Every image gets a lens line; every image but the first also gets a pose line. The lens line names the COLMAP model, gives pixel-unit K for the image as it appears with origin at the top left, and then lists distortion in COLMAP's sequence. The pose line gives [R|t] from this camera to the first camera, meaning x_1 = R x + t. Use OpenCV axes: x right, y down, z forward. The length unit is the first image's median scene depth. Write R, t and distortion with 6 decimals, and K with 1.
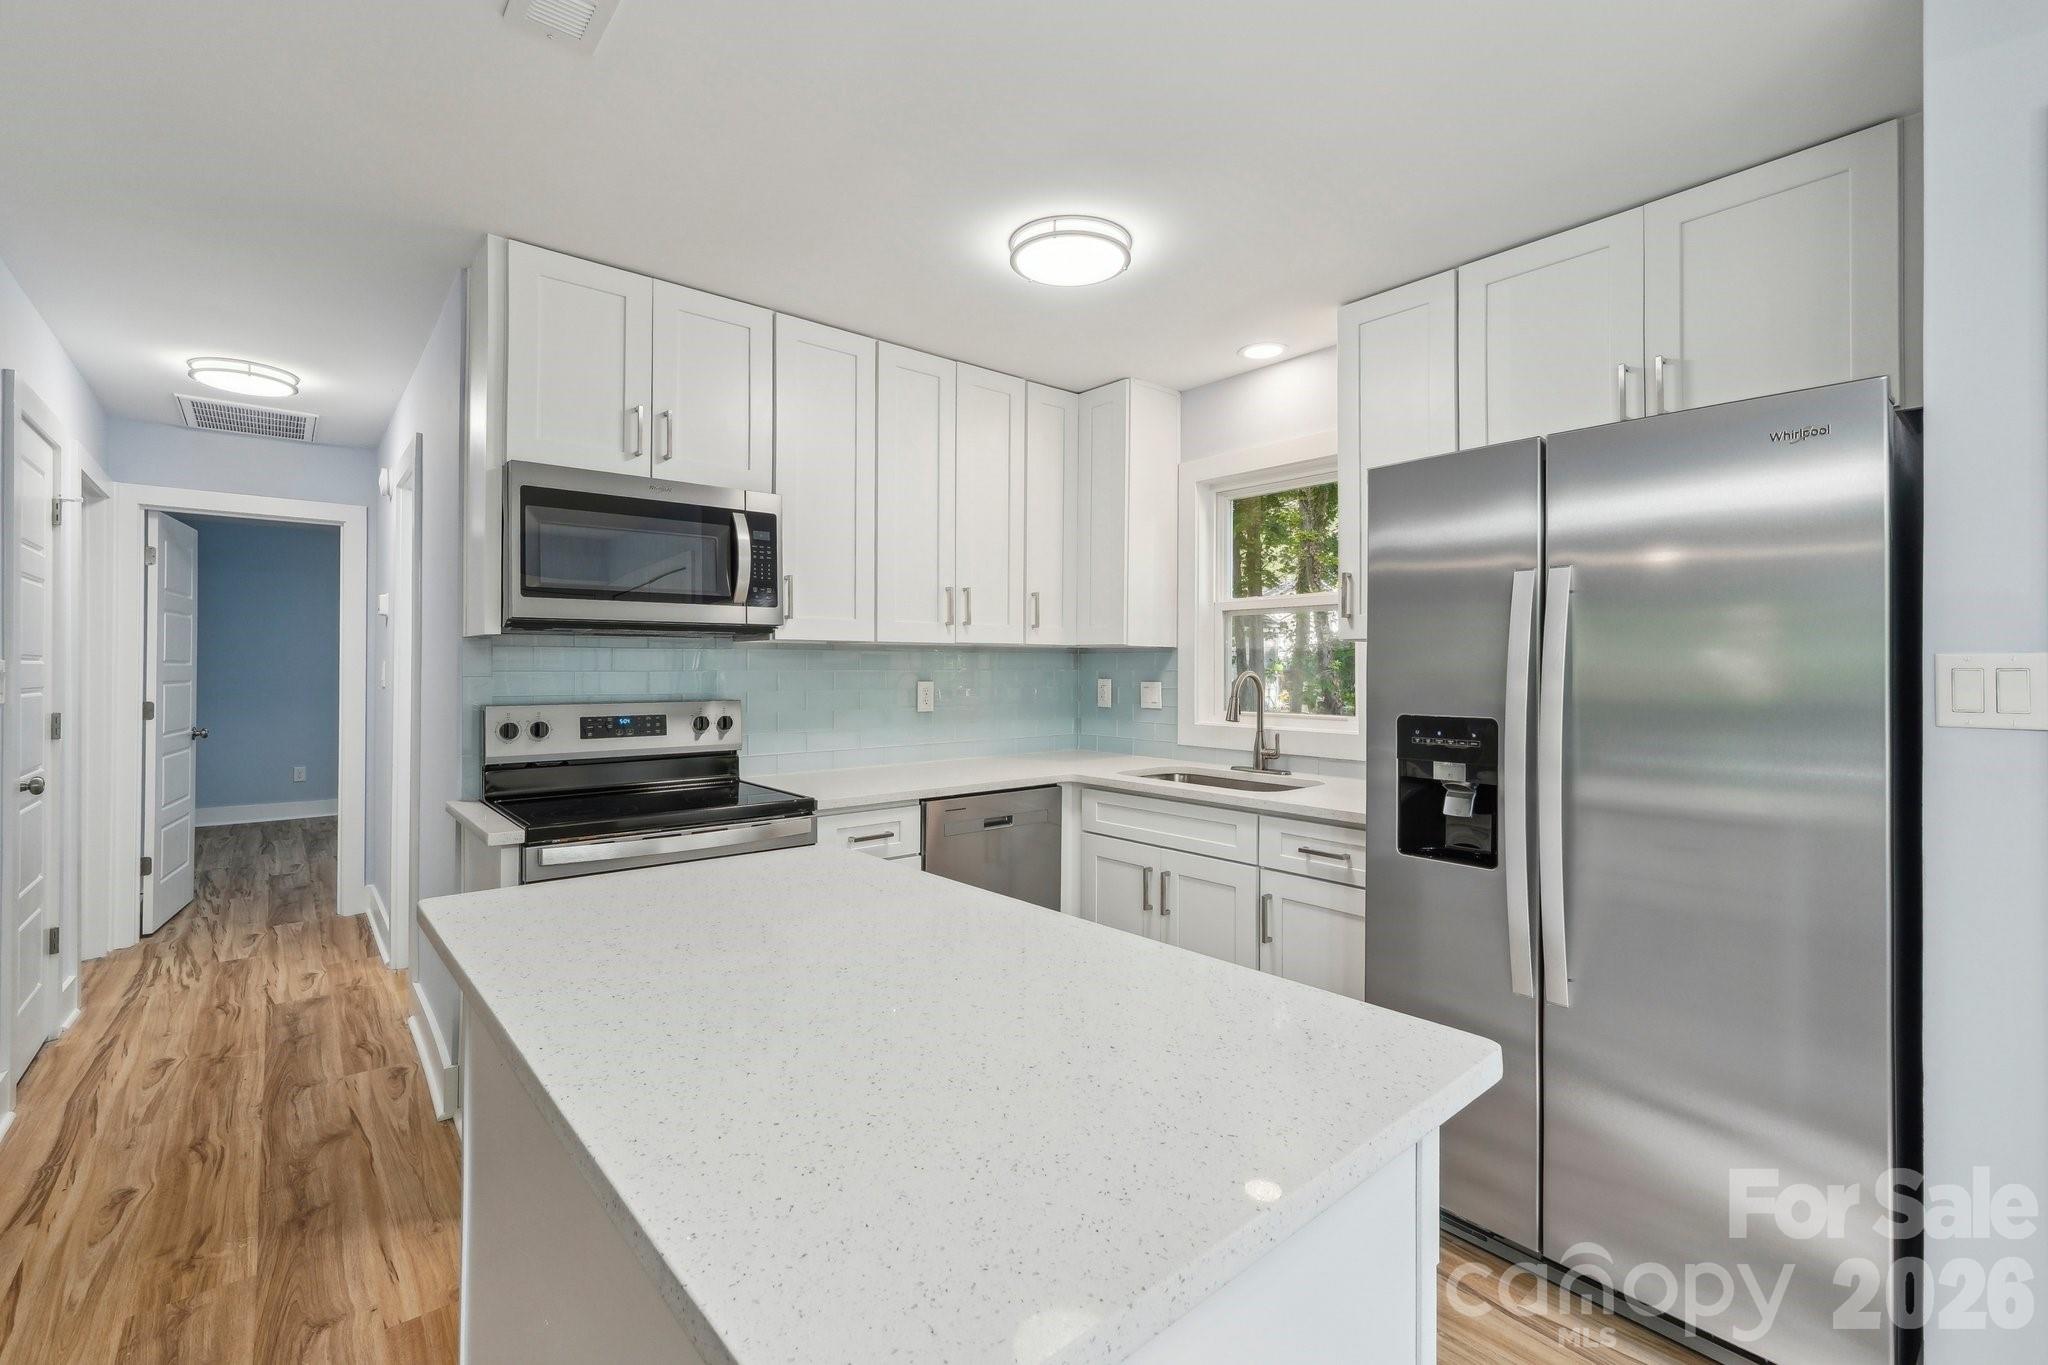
lens RADIAL K [[898.1, 0, 1022.8], [0, 898.1, 661.4], [0, 0, 1]] dist [-0.001032, 0.000509]
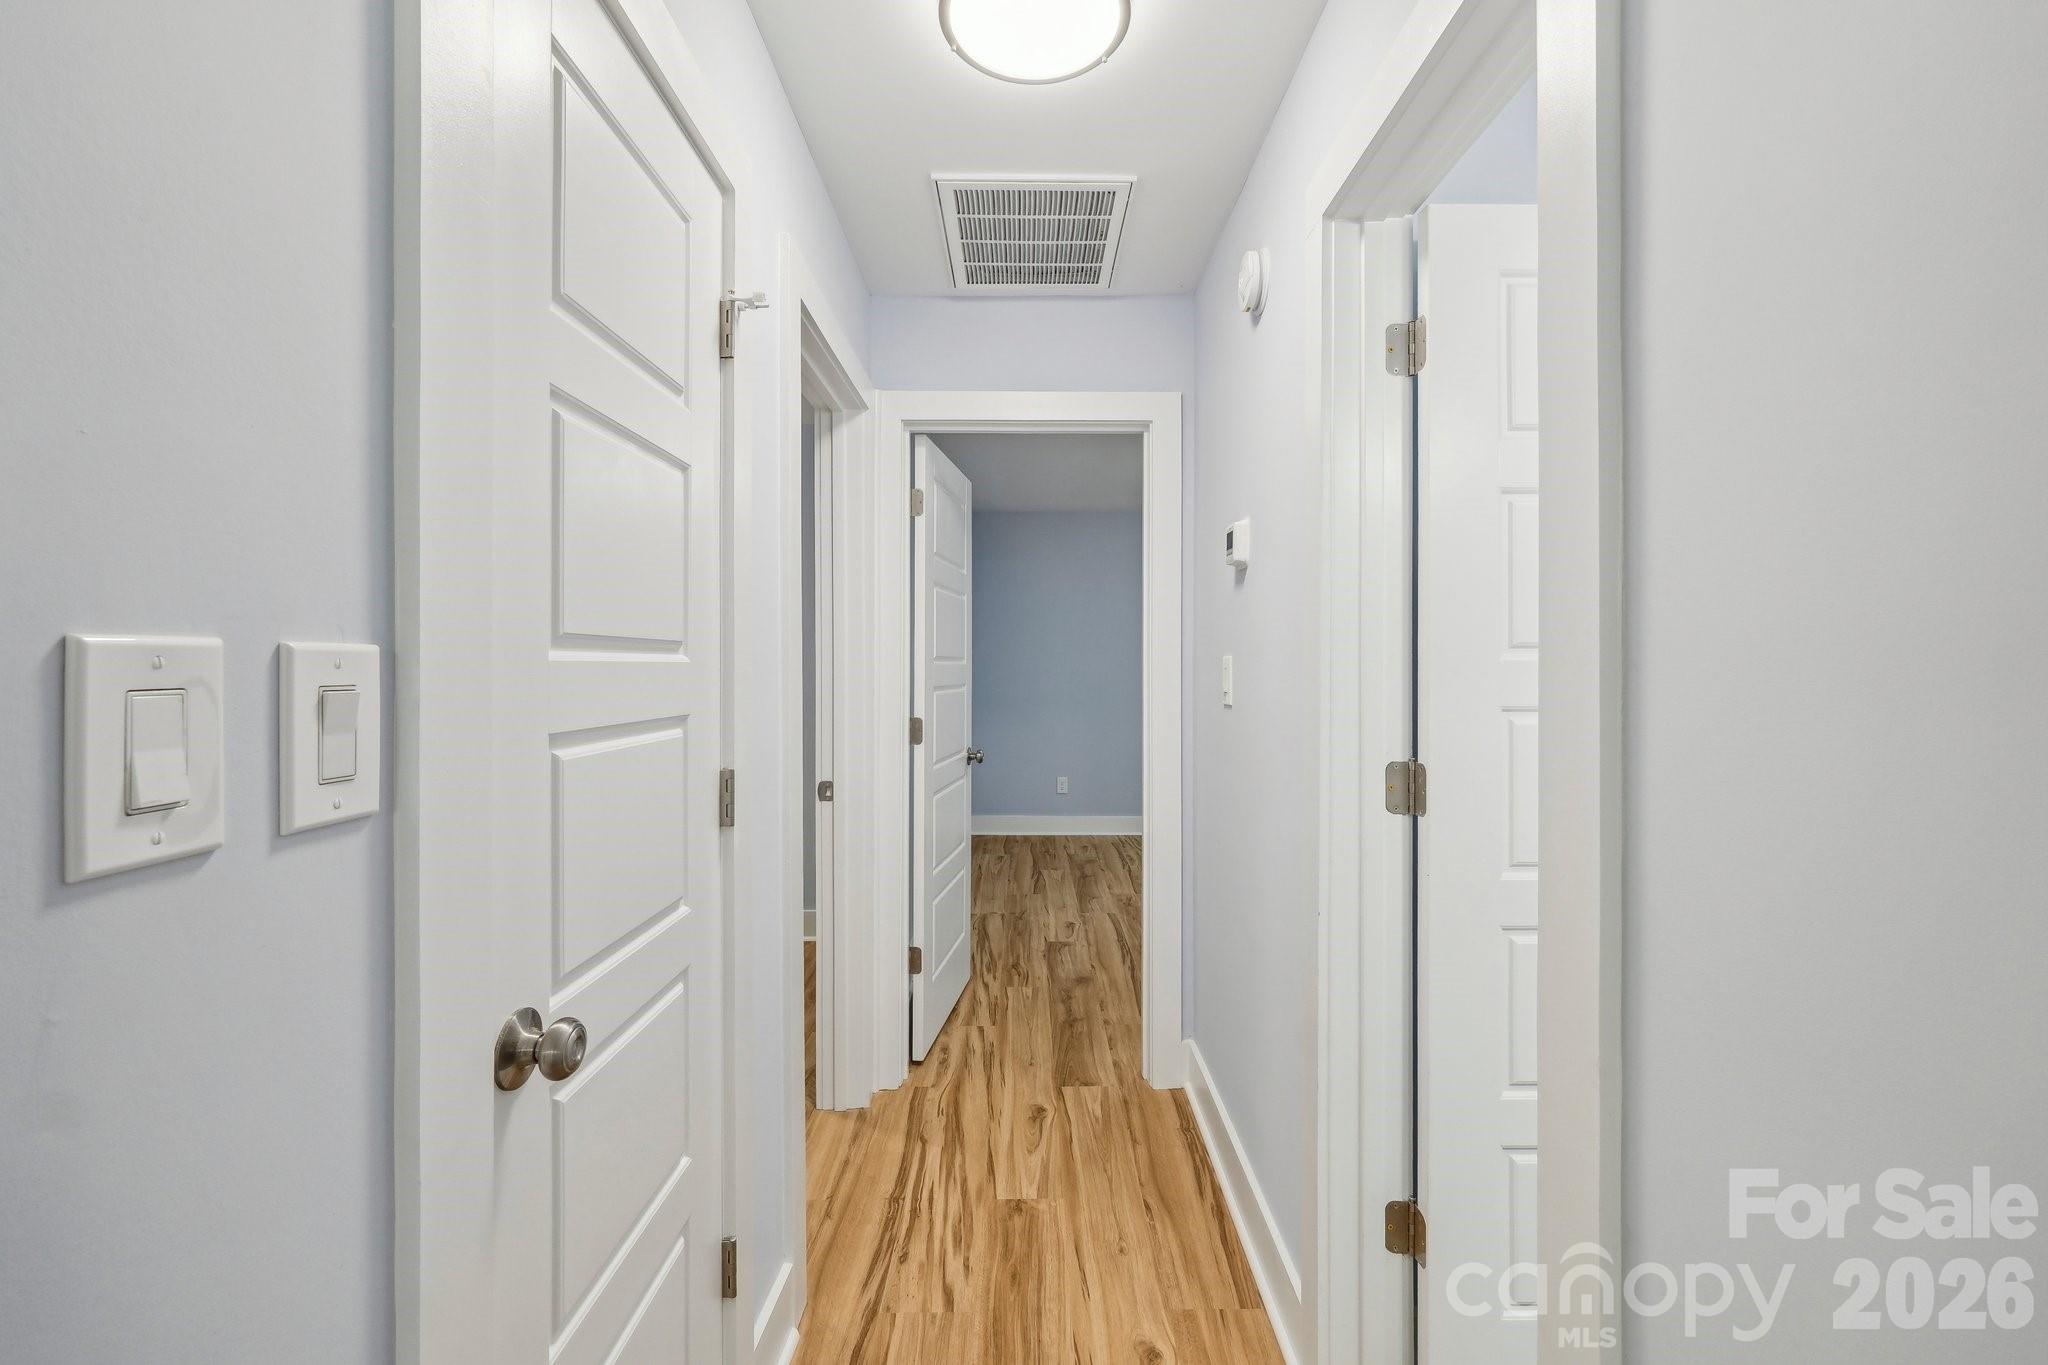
lens RADIAL K [[861.0, 0, 1032.7], [0, 861.0, 662.0], [0, 0, 1]] dist [0.000213, 0.000308]
pose [[0.773942, -0.002056, -0.633253, -0.633675], [0.005068, 0.999983, 0.002947, 0.002044], [0.633236, -0.005490, 0.773939, 0.707561]]
